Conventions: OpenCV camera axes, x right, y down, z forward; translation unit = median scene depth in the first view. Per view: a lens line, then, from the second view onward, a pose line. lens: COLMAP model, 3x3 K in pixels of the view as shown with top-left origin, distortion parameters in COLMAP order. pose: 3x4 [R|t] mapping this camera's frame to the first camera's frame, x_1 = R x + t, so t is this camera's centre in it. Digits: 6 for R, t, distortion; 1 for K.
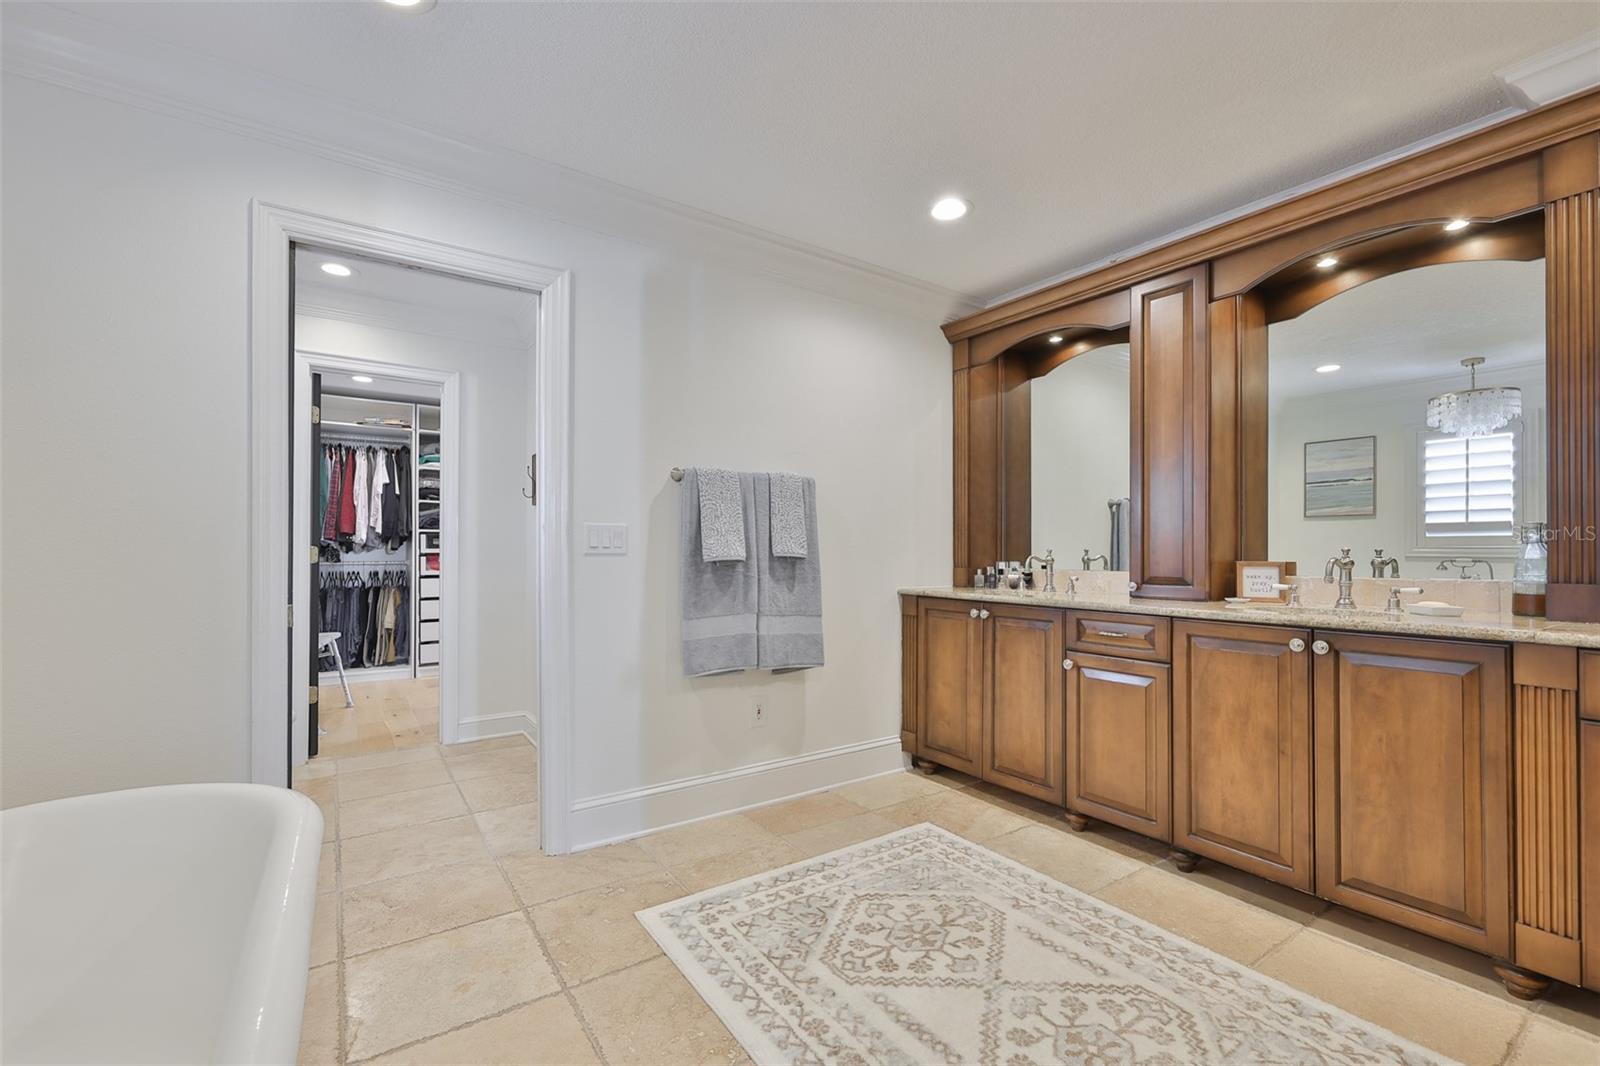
lens RADIAL K [[689.6, 0, 808.2], [0, 689.6, 546.9], [0, 0, 1]] dist [-0.002142, 0.000006]
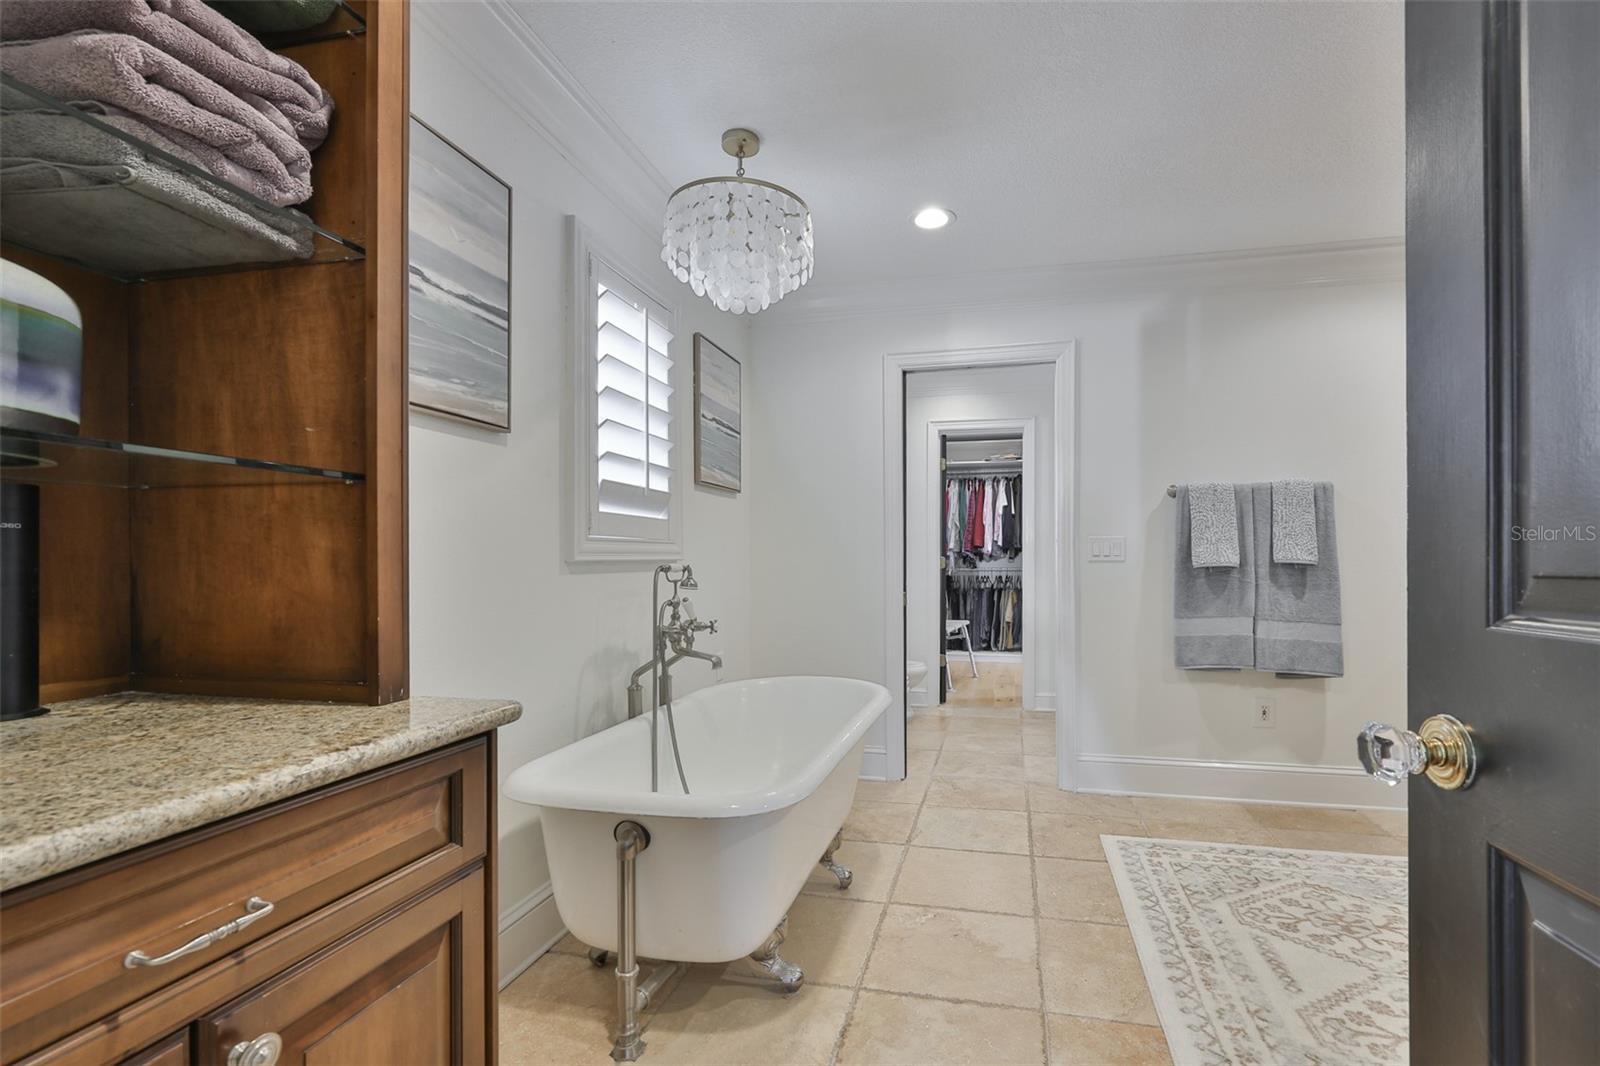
lens RADIAL K [[714.4, 0, 851.6], [0, 714.4, 561.4], [0, 0, 1]] dist [-0.000574, 0.000027]
pose [[0.683344, -0.001981, -0.730094, 0.296109], [0.007751, 0.999960, 0.004542, 0.001710], [0.730056, -0.008762, 0.683331, -0.189157]]
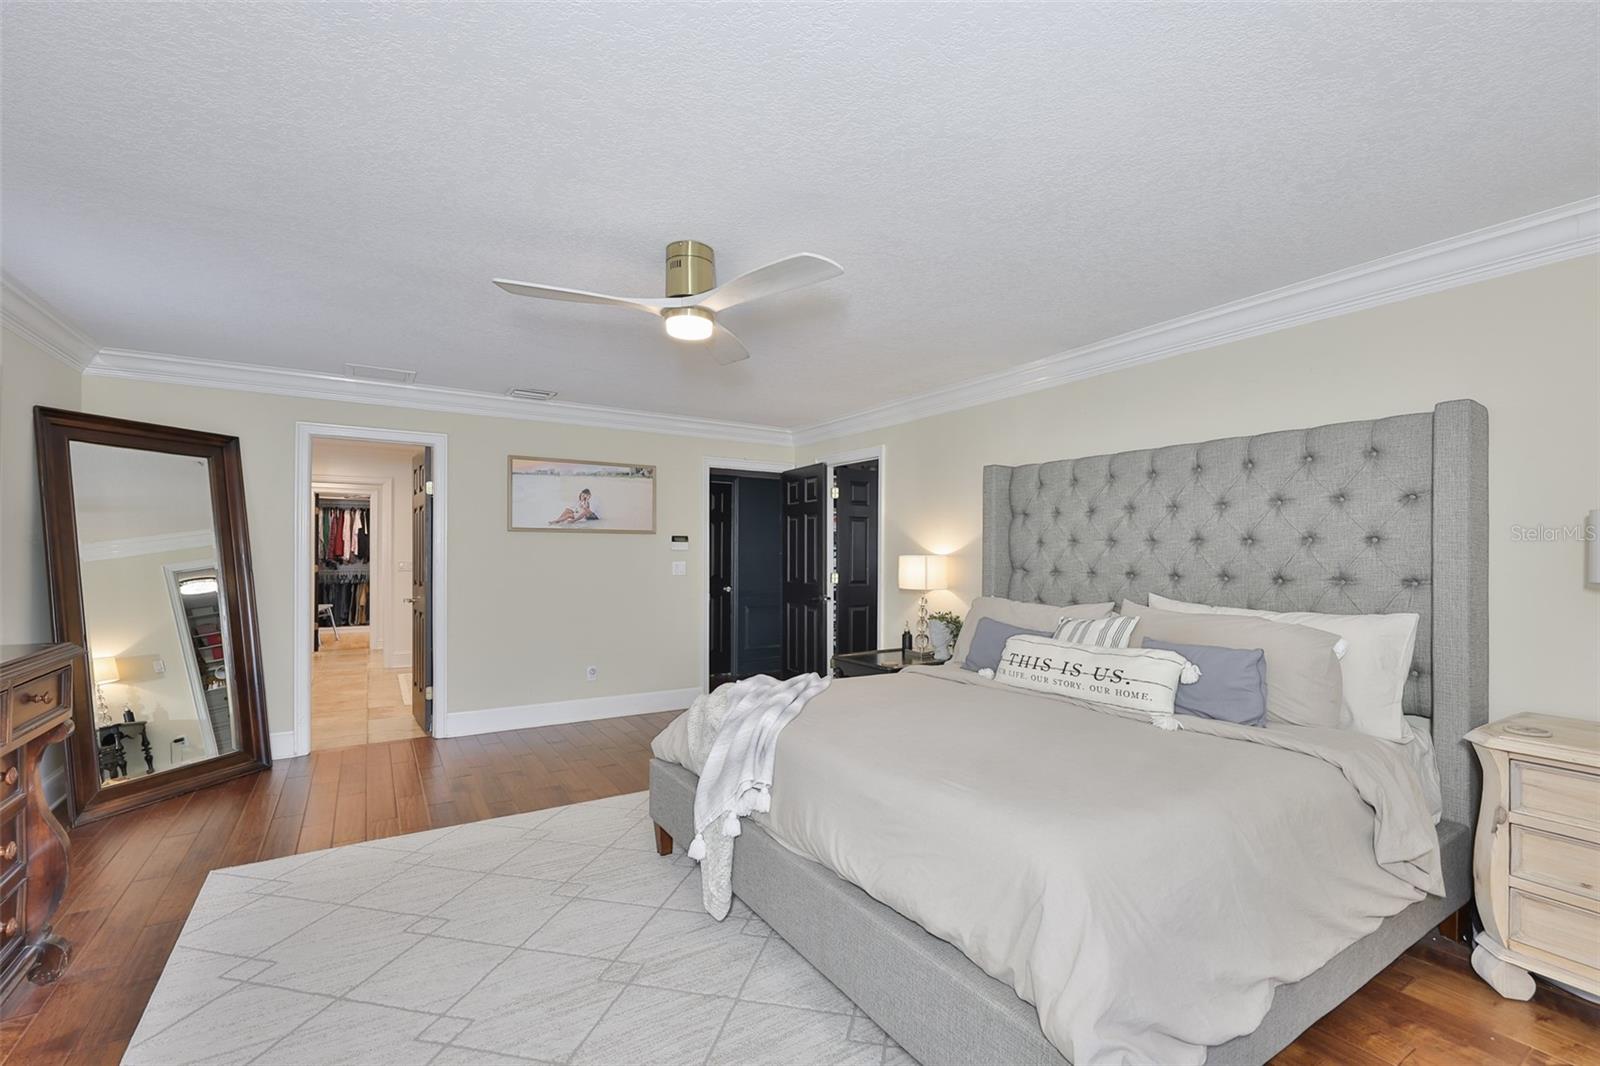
lens RADIAL K [[695.7, 0, 796.7], [0, 695.7, 556.1], [0, 0, 1]] dist [-0.001943, -0.000088]
pose [[0.998676, 0.003834, -0.051290, 1.373930], [-0.003187, 0.999914, 0.012684, -0.089369], [0.051334, -0.012503, 0.998603, -1.697456]]
